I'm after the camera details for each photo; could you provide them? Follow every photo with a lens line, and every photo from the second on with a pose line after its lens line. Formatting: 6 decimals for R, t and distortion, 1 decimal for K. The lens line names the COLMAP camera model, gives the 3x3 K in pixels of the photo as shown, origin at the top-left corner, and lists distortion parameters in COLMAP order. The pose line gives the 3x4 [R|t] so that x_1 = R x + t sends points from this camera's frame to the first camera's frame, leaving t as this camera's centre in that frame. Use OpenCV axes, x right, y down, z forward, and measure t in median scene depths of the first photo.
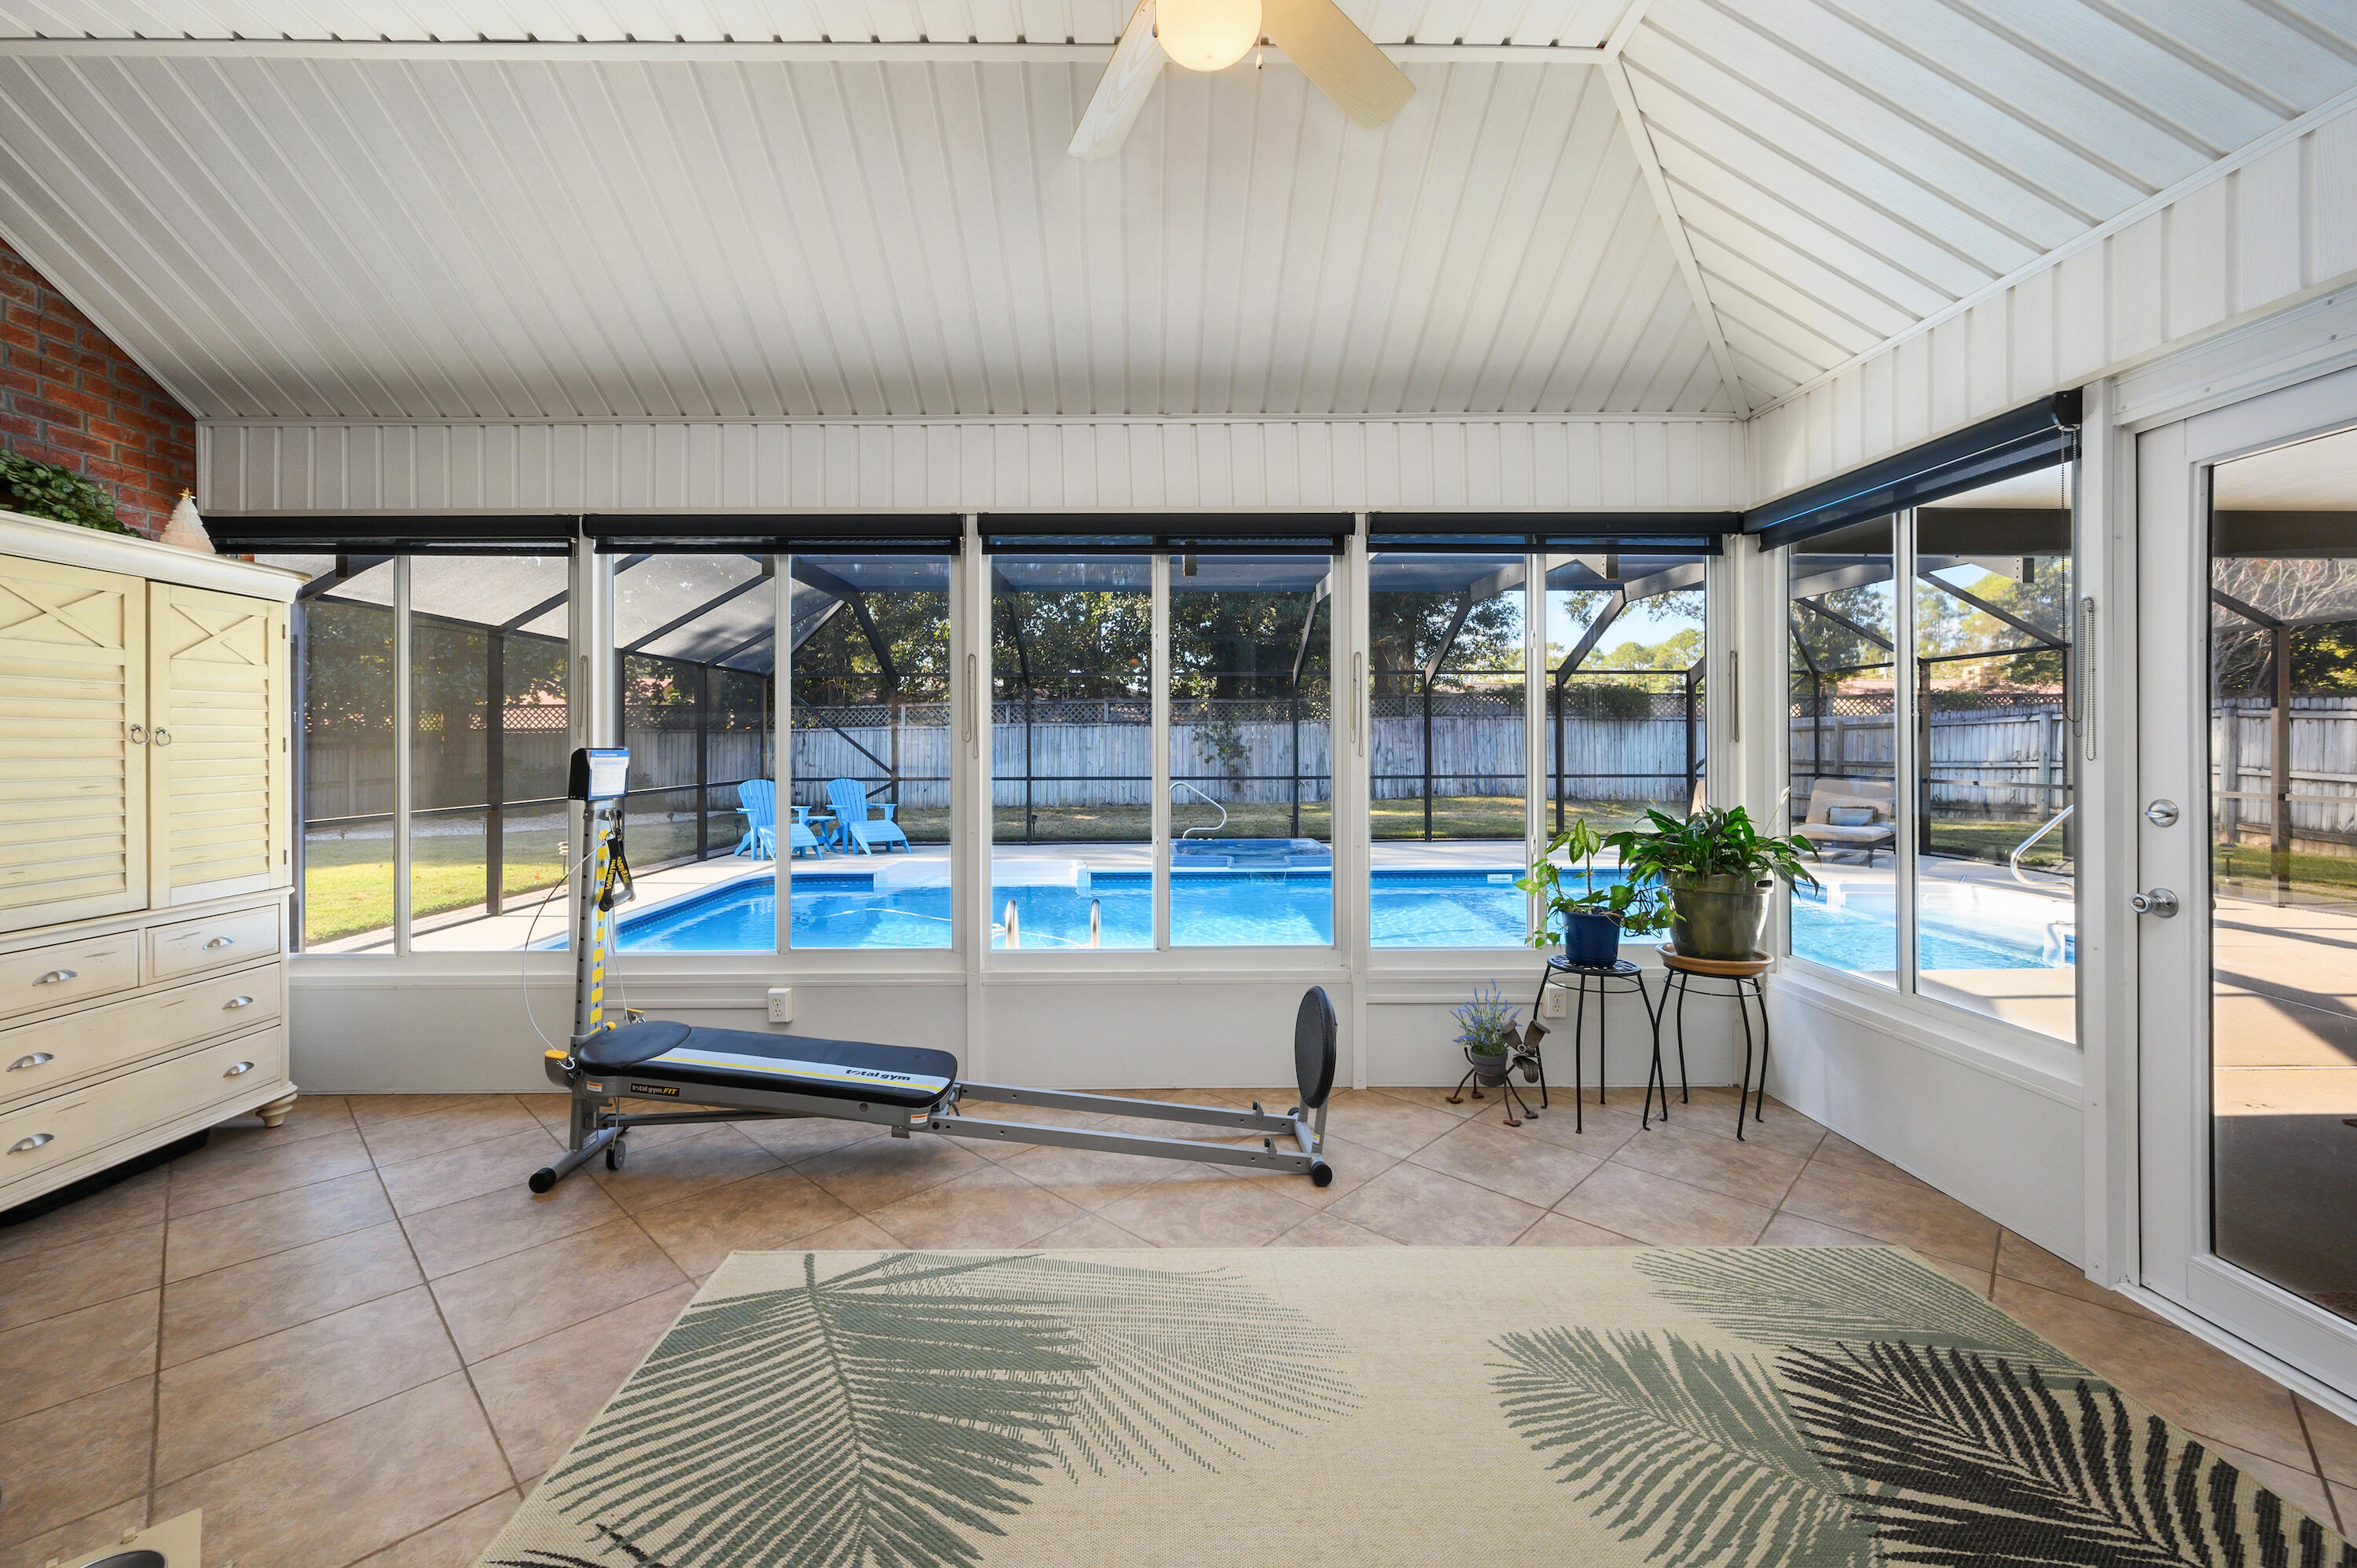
lens RADIAL K [[956.9, 0, 1131.3], [0, 956.9, 743.8], [0, 0, 1]] dist [0.000792, 0.000173]
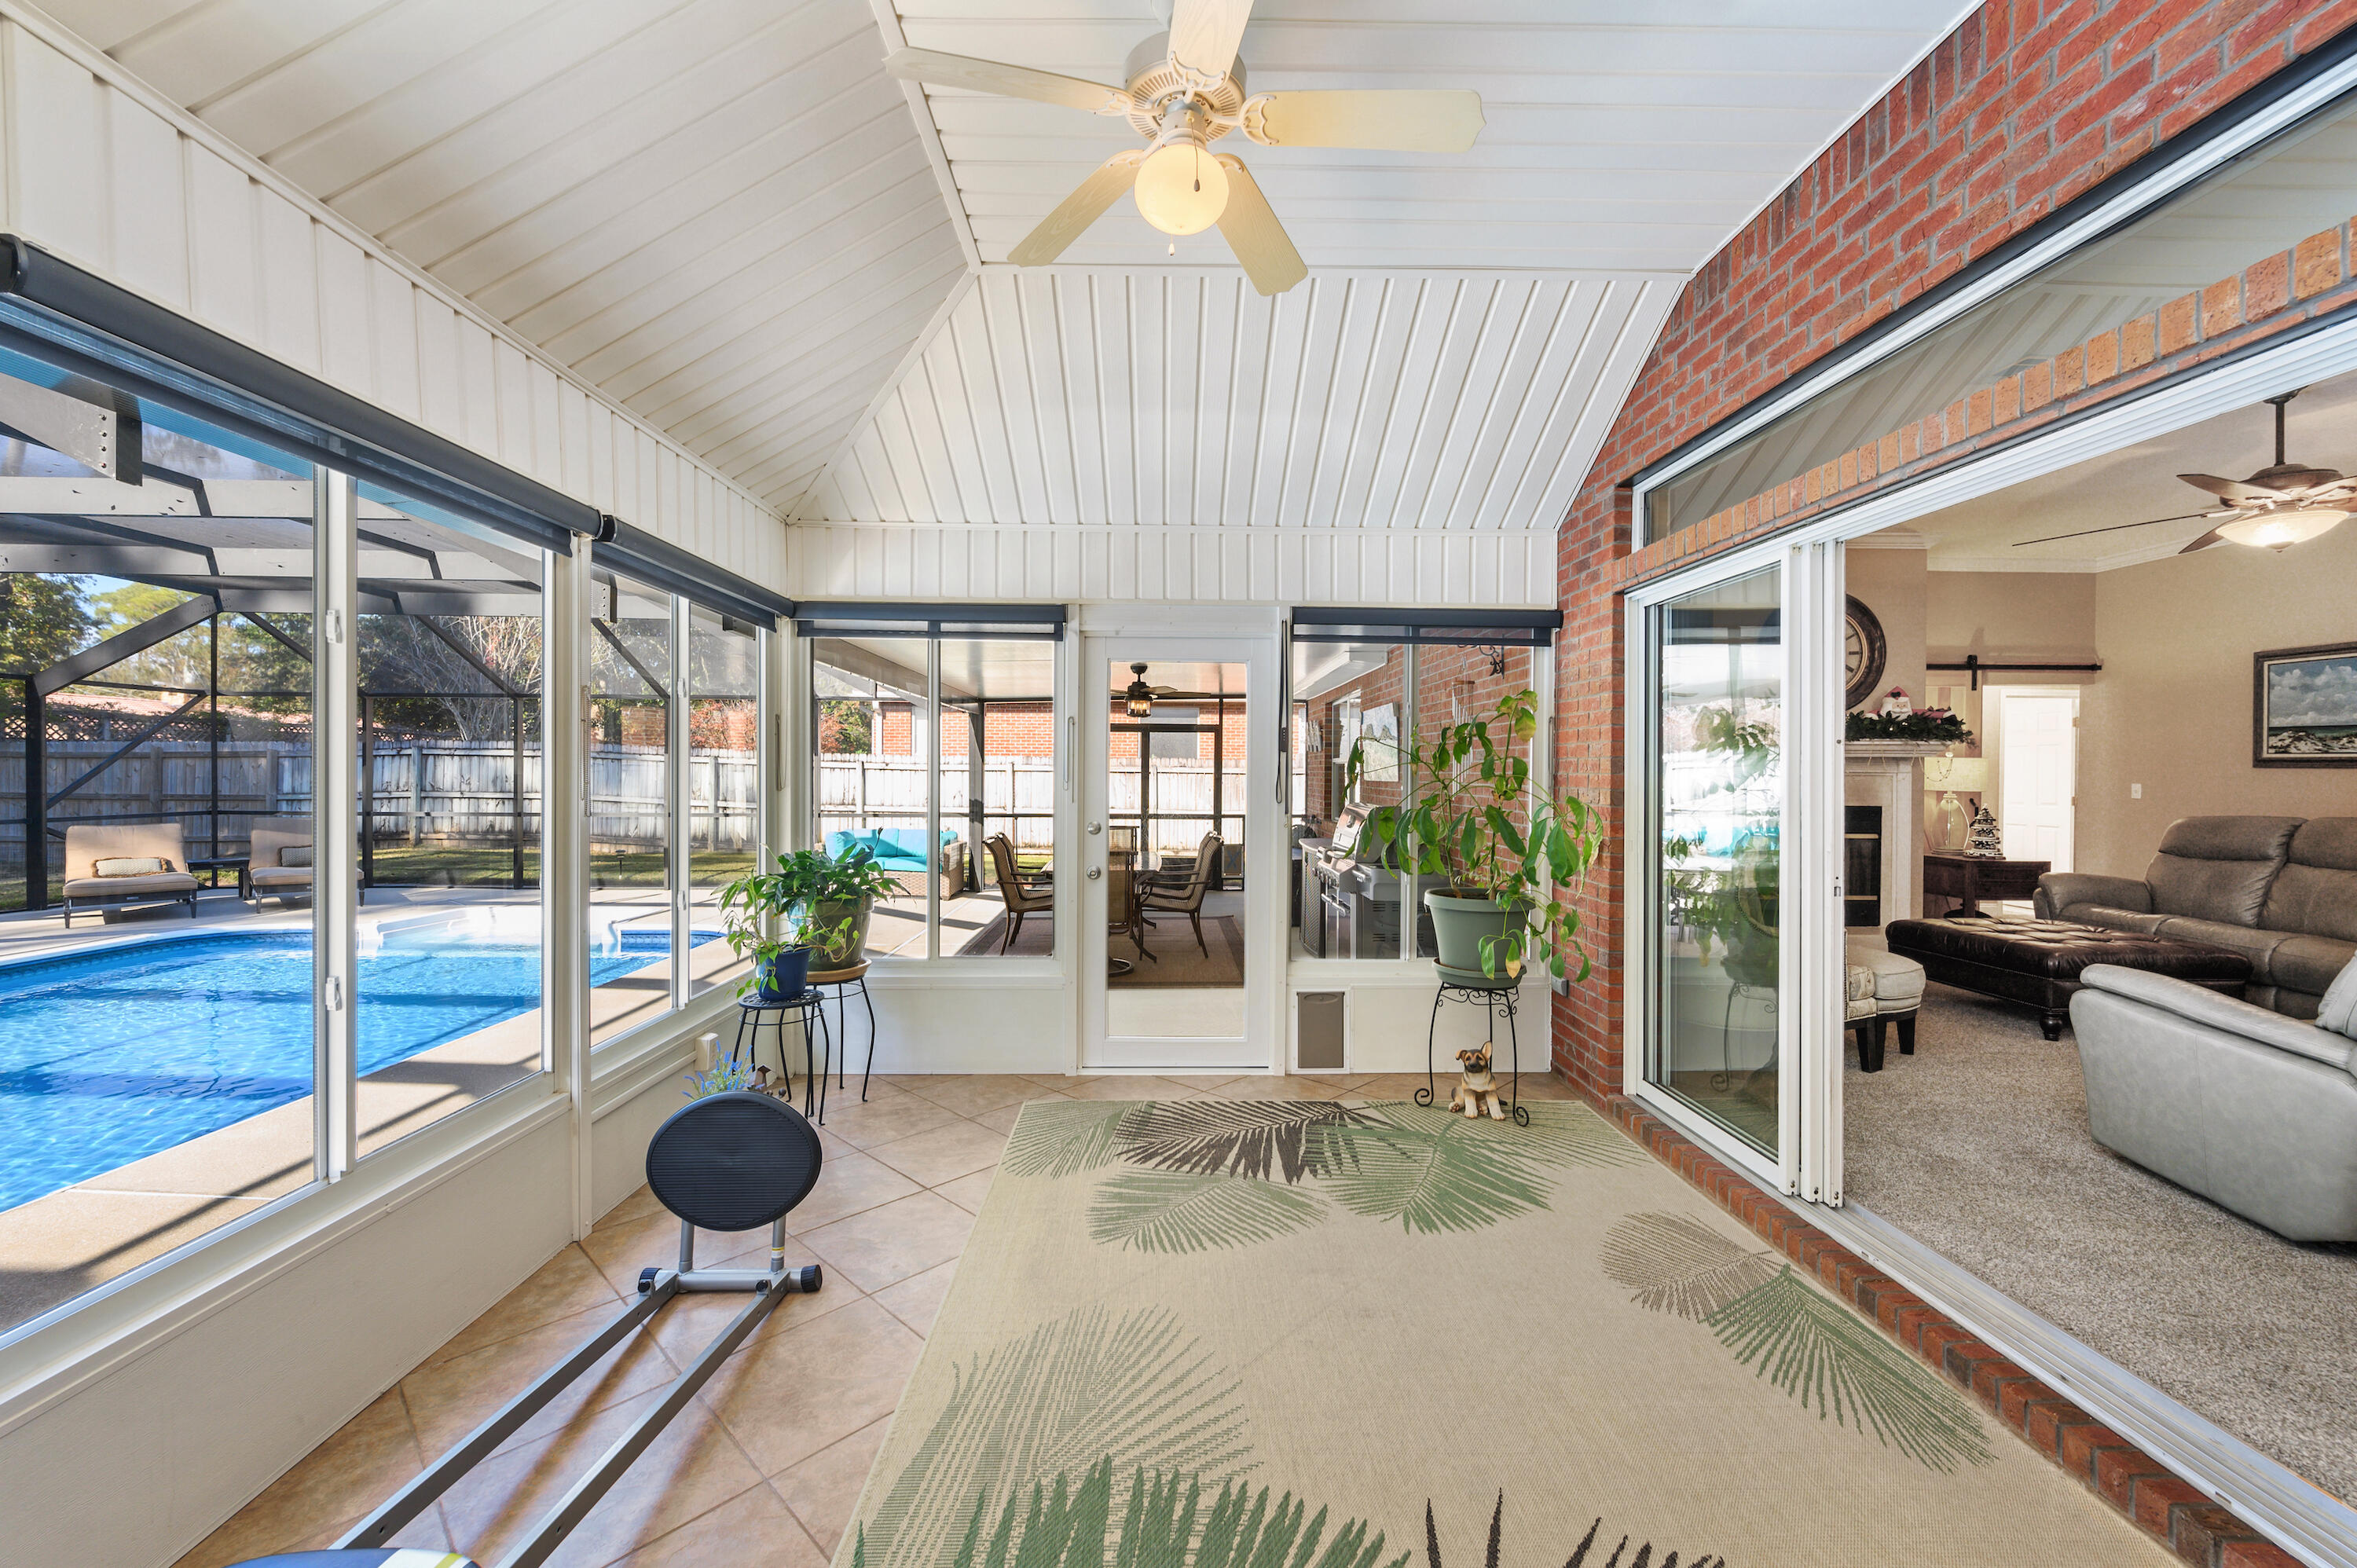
lens RADIAL K [[936.1, 0, 1188.1], [0, 936.1, 781.2], [0, 0, 1]] dist [-0.000202, 0.000216]
pose [[-0.030387, -0.007853, 0.999507, -0.678052], [-0.005861, 0.999953, 0.007679, -0.030863], [-0.999521, -0.005625, -0.030431, 0.653784]]
